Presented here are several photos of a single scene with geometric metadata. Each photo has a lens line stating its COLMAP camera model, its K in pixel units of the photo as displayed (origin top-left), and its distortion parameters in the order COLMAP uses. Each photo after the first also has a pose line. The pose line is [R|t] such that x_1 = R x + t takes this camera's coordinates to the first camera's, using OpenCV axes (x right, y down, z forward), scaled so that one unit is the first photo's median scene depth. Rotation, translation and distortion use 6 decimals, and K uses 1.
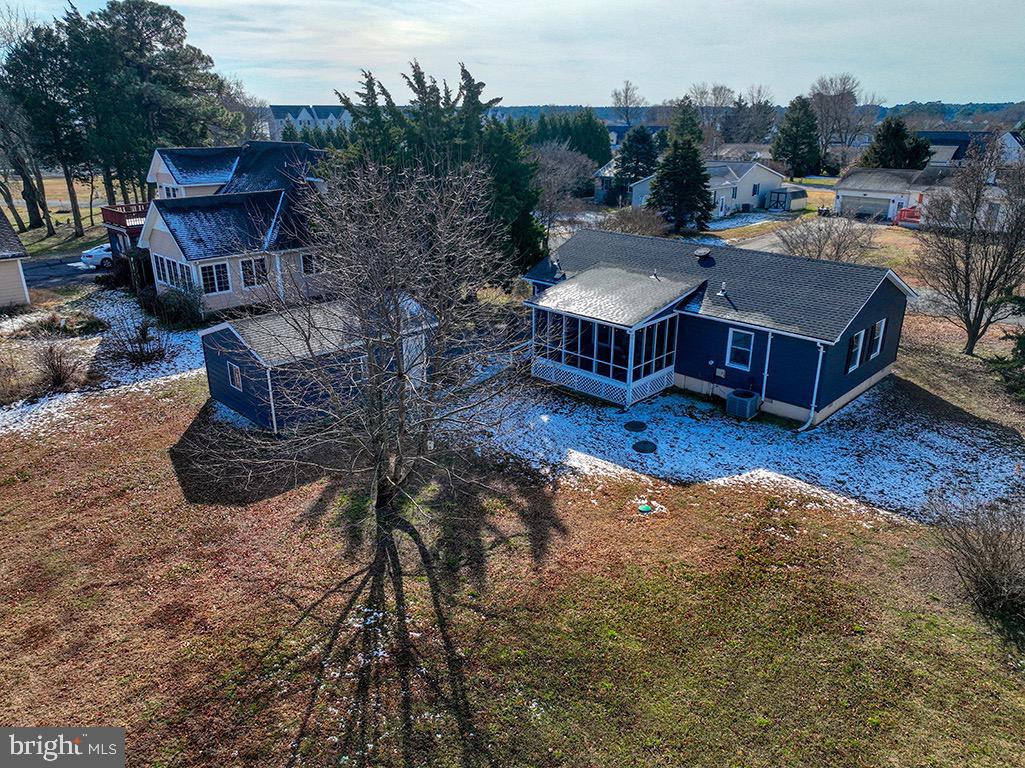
lens RADIAL K [[726.7, 0, 518.9], [0, 726.7, 384.0], [0, 0, 1]] dist [0.008006, 0.008162]
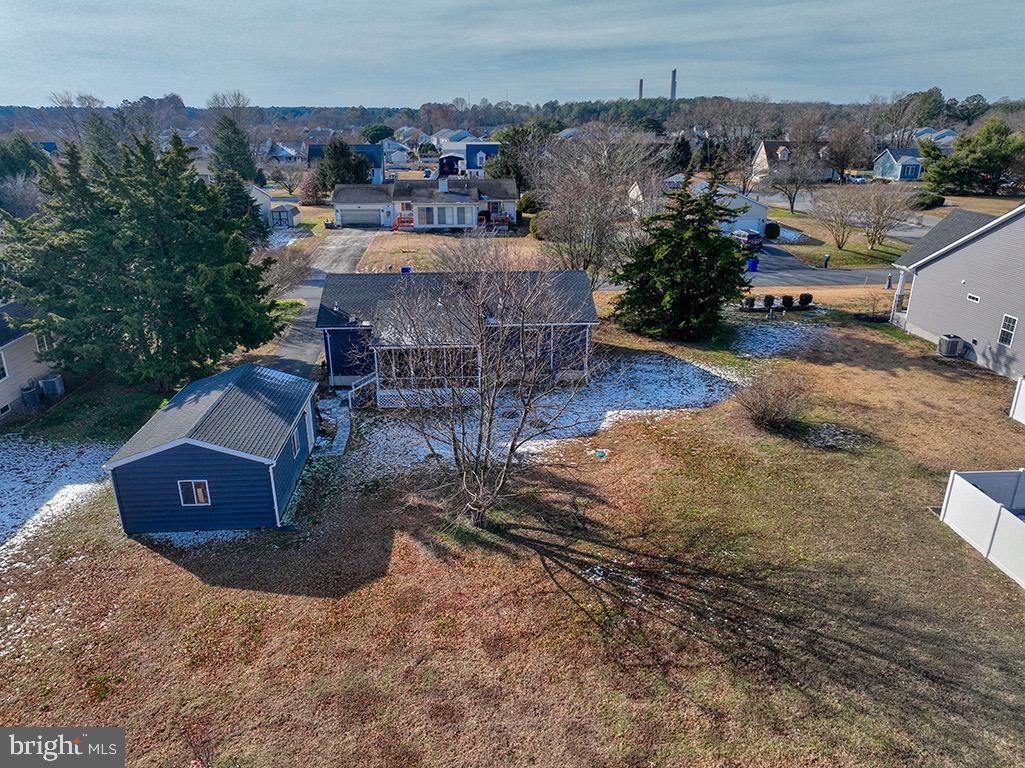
lens RADIAL K [[704.2, 0, 541.9], [0, 704.2, 382.9], [0, 0, 1]] dist [0.001624, 0.000540]
pose [[0.653047, -0.265845, 0.709124, -0.708621], [0.260881, 0.958020, 0.118903, -0.137179], [-0.710965, 0.107348, 0.694986, 0.052753]]
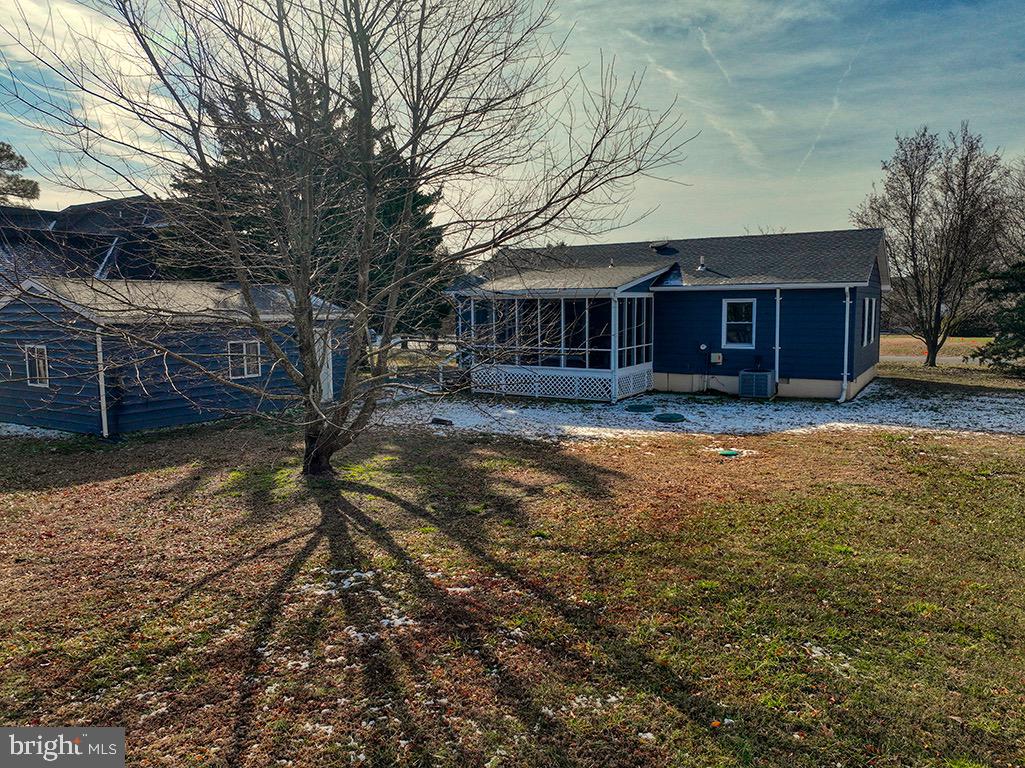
lens RADIAL K [[726.7, 0, 518.9], [0, 726.7, 384.0], [0, 0, 1]] dist [0.008006, 0.008162]
pose [[0.975378, -0.036569, 0.217486, -0.119585], [0.088967, 0.967598, -0.236302, 0.197208], [-0.201798, 0.249833, 0.947027, 0.316823]]
